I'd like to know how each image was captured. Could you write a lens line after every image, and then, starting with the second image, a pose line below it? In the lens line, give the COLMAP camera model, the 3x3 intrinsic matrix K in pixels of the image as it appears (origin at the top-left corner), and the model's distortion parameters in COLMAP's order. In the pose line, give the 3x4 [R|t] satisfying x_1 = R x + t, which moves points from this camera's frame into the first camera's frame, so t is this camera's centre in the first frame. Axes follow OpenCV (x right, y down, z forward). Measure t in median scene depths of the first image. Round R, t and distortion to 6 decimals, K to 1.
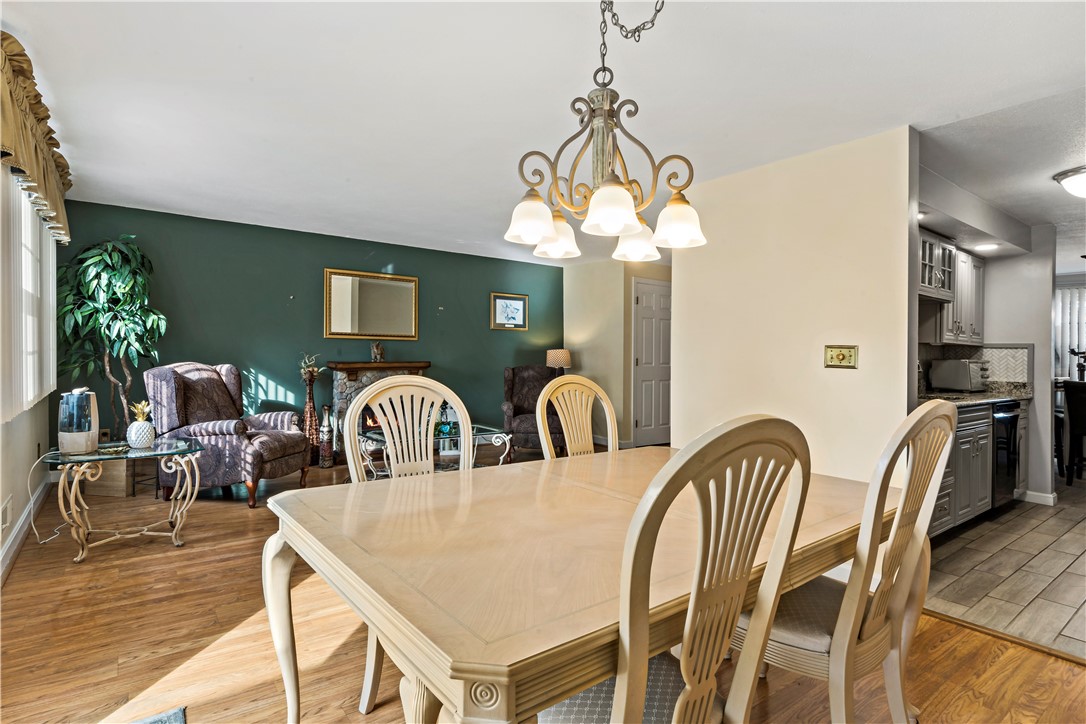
lens RADIAL K [[559.0, 0, 542.2], [0, 559.0, 360.0], [0, 0, 1]] dist [0.000075, 0.000127]
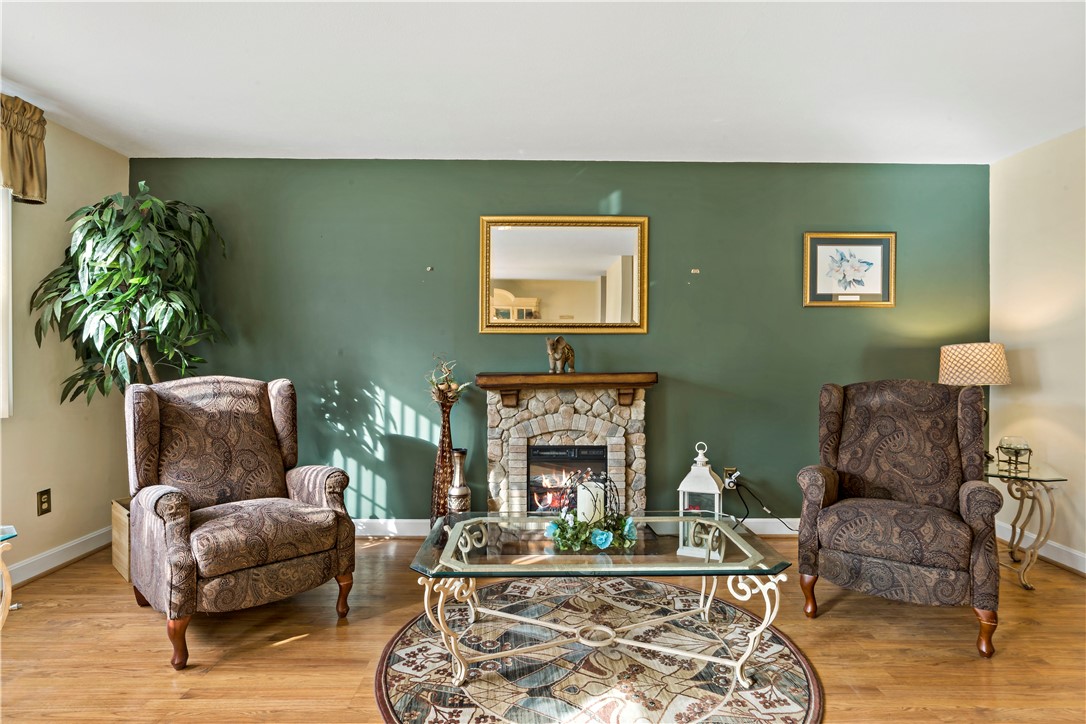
lens RADIAL K [[605.0, 0, 543.4], [0, 605.0, 374.1], [0, 0, 1]] dist [-0.006115, 0.000283]
pose [[0.809966, 0.002176, -0.586472, 0.039406], [0.005447, 0.999922, 0.011233, -0.002438], [0.586451, -0.012293, 0.809891, 0.471433]]
